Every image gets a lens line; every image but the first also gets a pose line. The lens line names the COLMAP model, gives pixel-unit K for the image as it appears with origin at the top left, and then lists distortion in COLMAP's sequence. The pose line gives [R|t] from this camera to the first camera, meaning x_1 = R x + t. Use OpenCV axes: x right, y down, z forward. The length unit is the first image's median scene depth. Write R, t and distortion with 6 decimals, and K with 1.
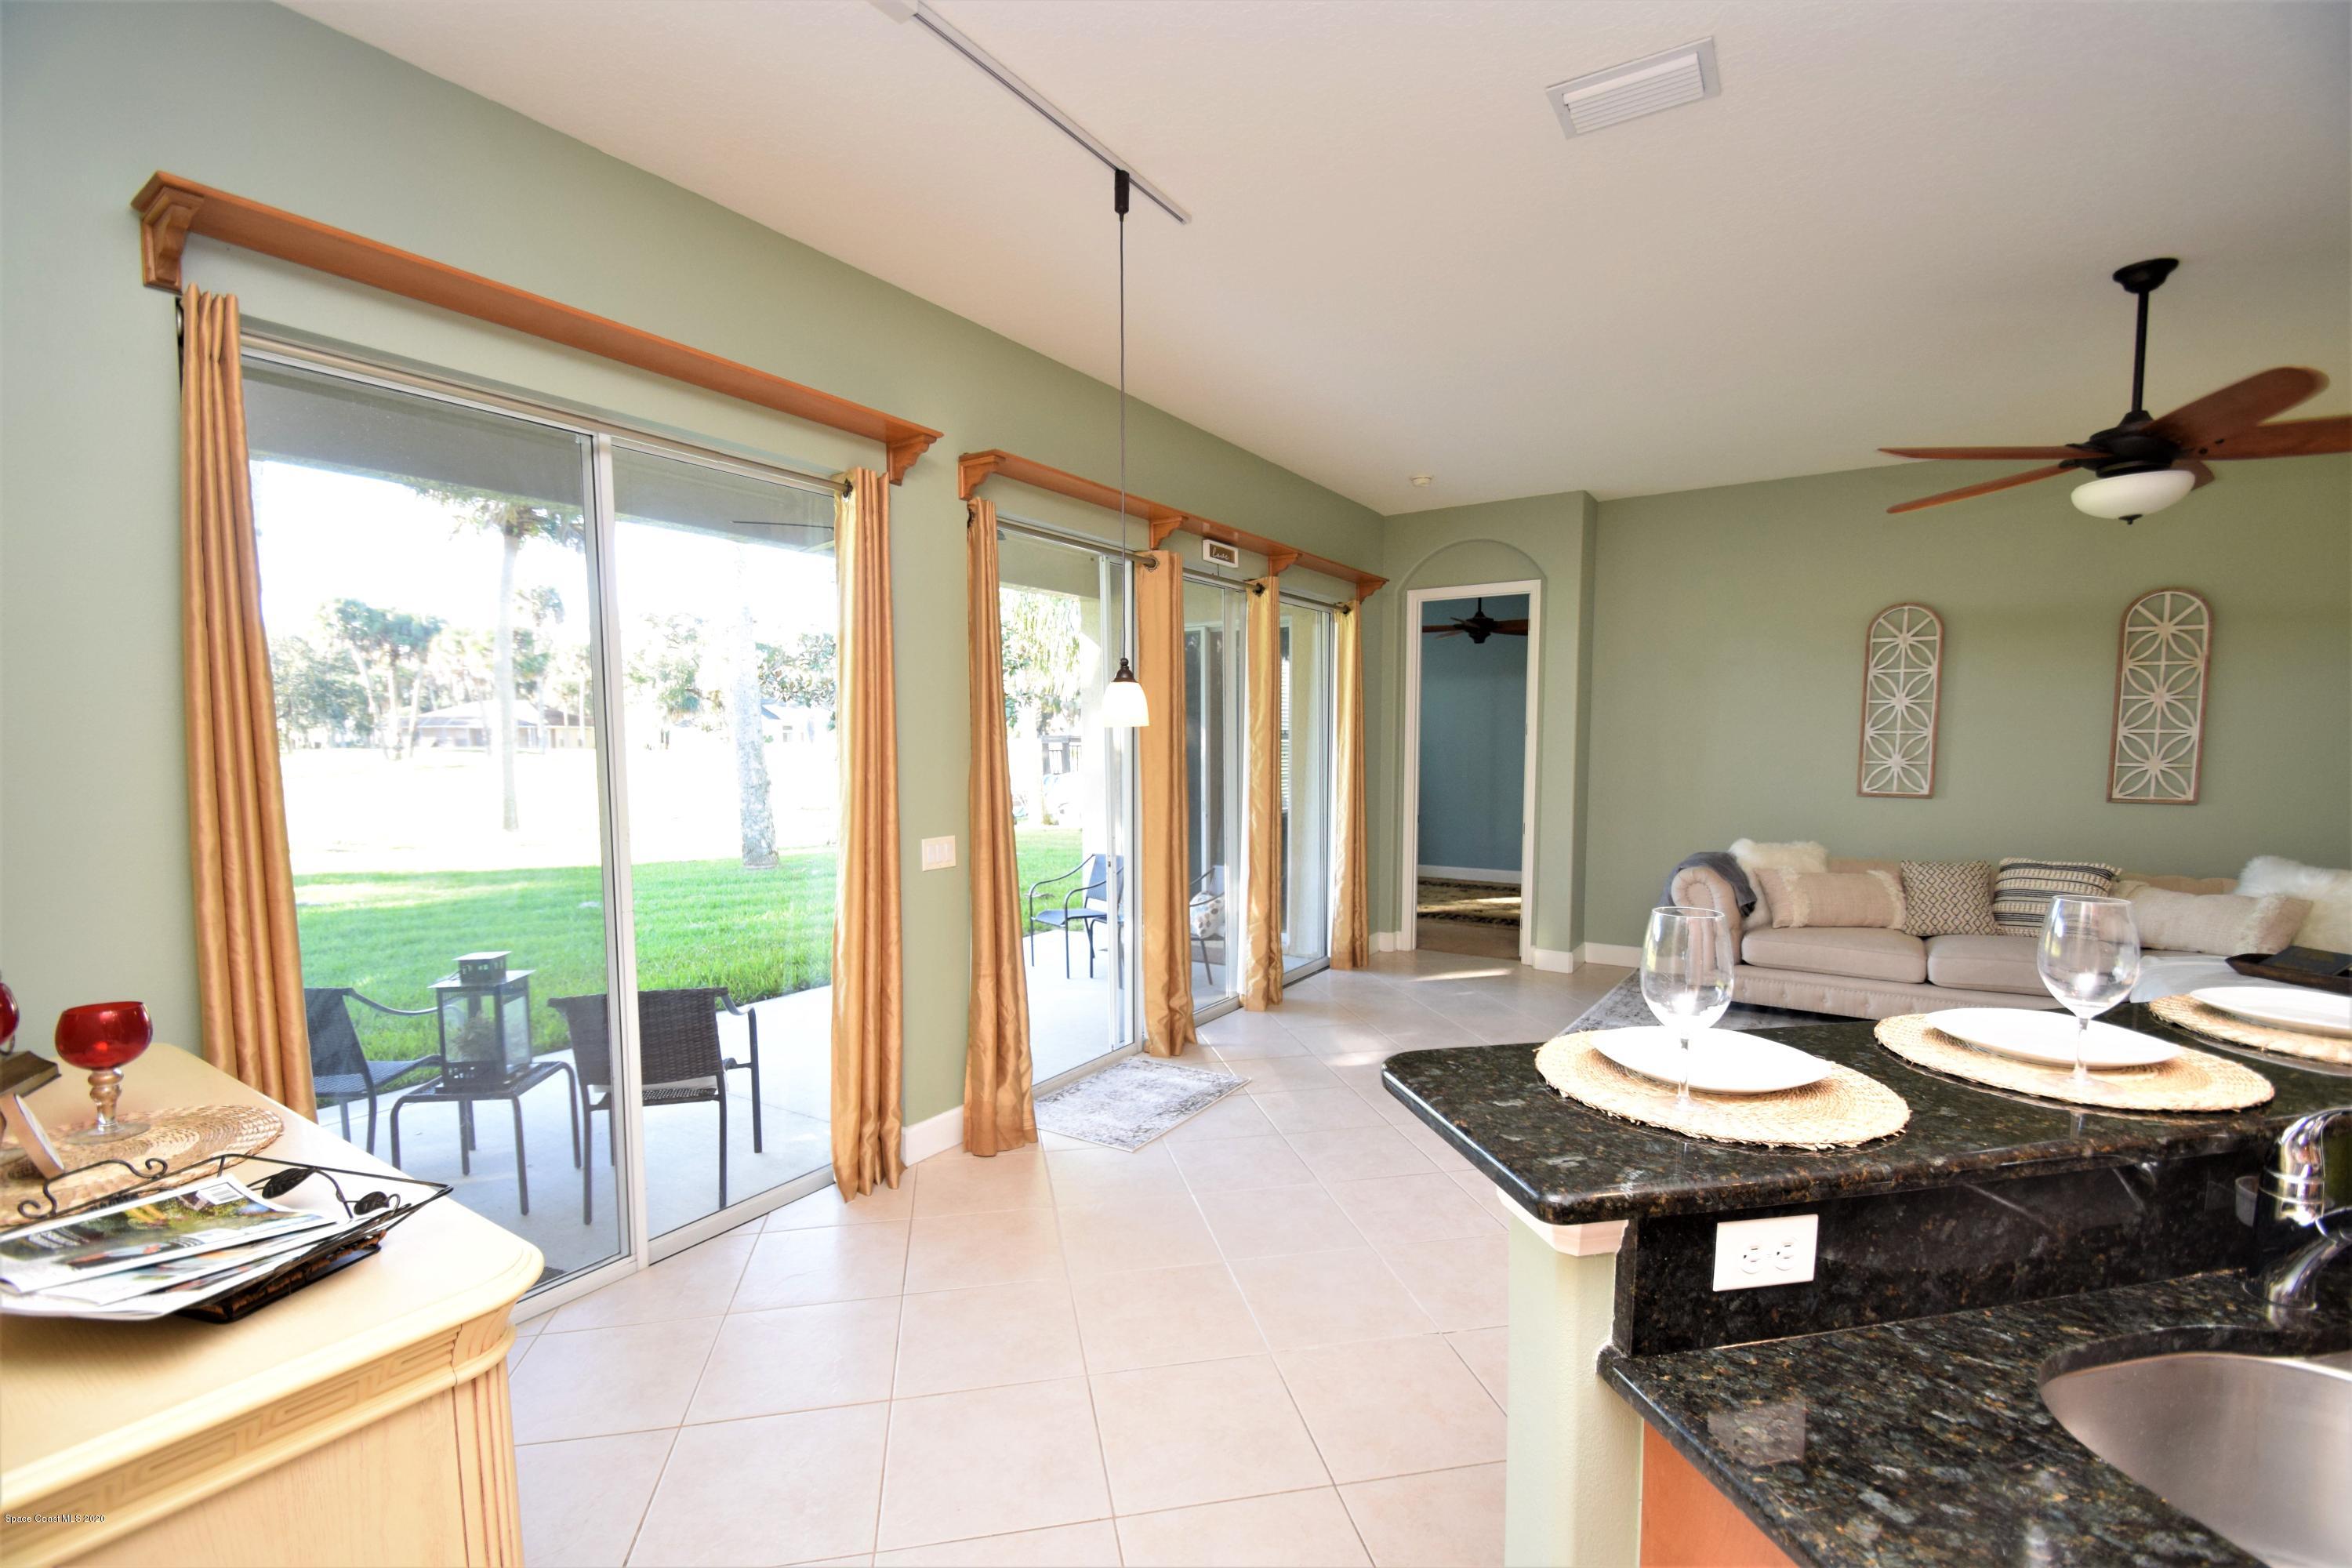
lens RADIAL K [[1034.5, 0, 1143.2], [0, 1034.5, 829.0], [0, 0, 1]] dist [-0.008467, 0.000022]
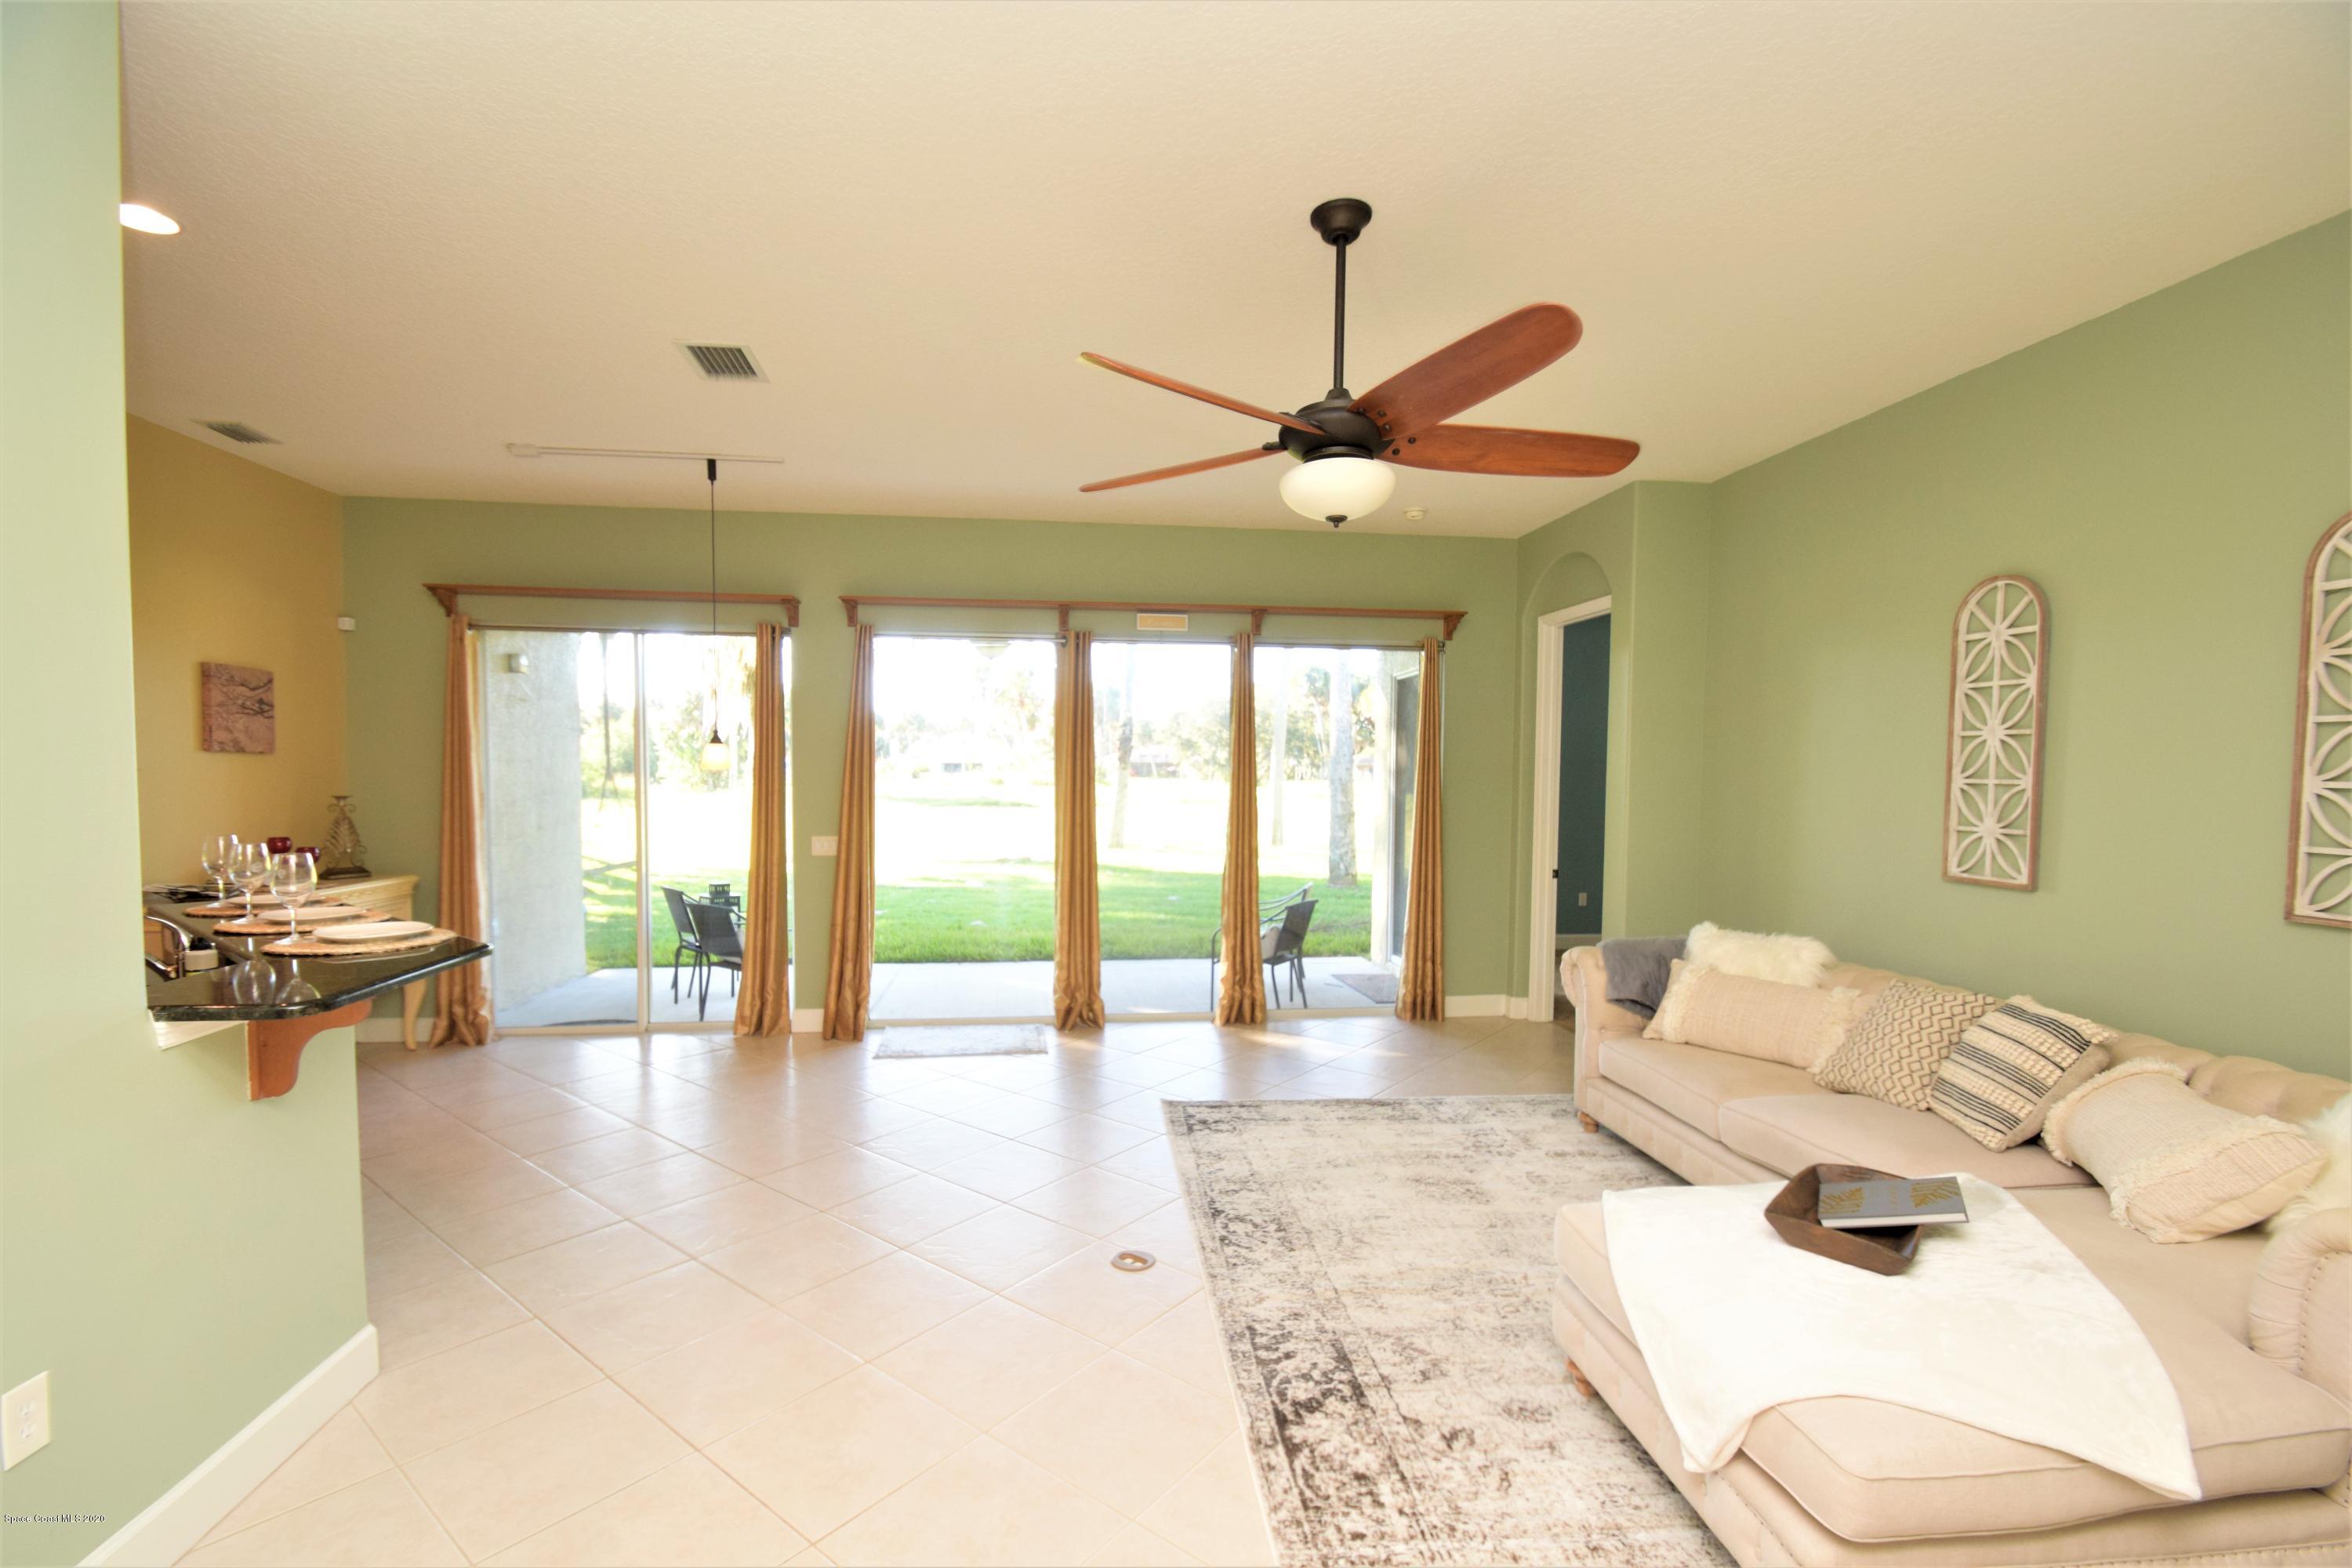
lens RADIAL K [[1025.4, 0, 1161.6], [0, 1025.4, 824.1], [0, 0, 1]] dist [0.010355, -0.011742]
pose [[0.656605, 0.045234, -0.752877, 0.850118], [-0.076149, 0.997075, -0.006506, -0.025009], [0.750380, 0.061603, 0.658129, 0.207978]]
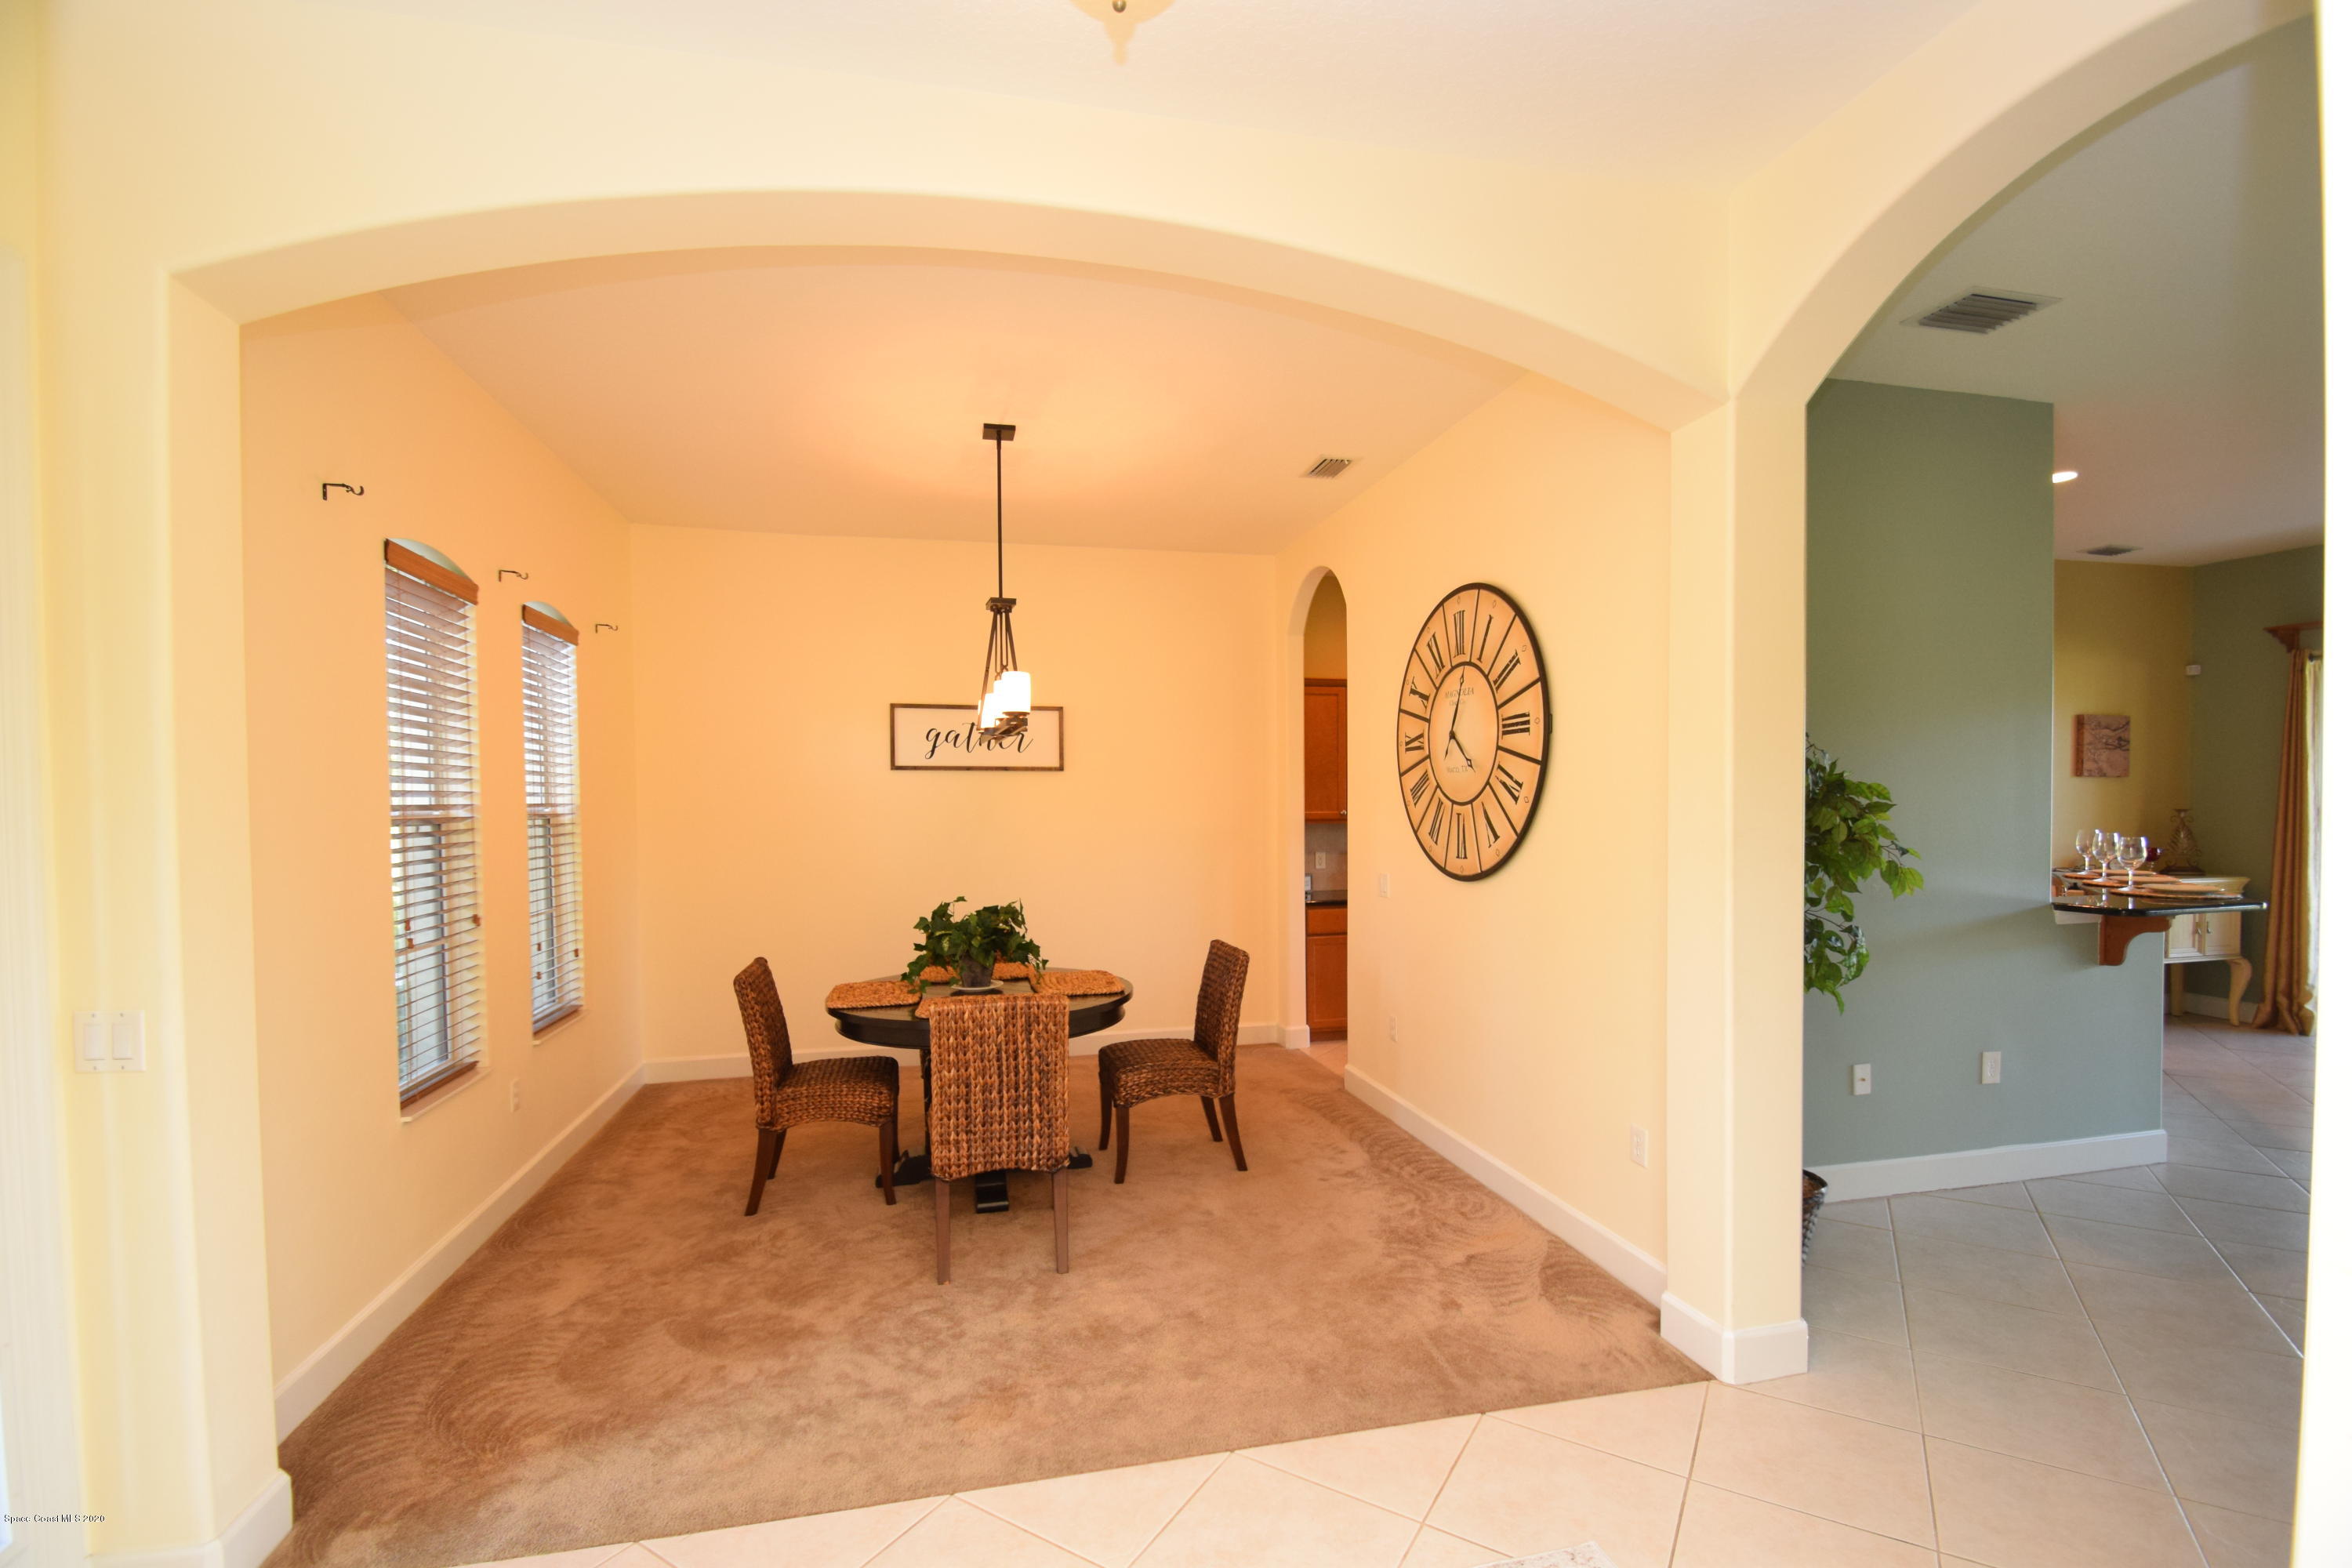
lens RADIAL K [[1025.4, 0, 1161.6], [0, 1025.4, 824.1], [0, 0, 1]] dist [0.010355, -0.011742]
pose [[-0.683699, 0.025848, -0.729307, 1.283230], [-0.053892, 0.994855, 0.085781, -0.020540], [0.727772, 0.097952, -0.678788, 0.209616]]
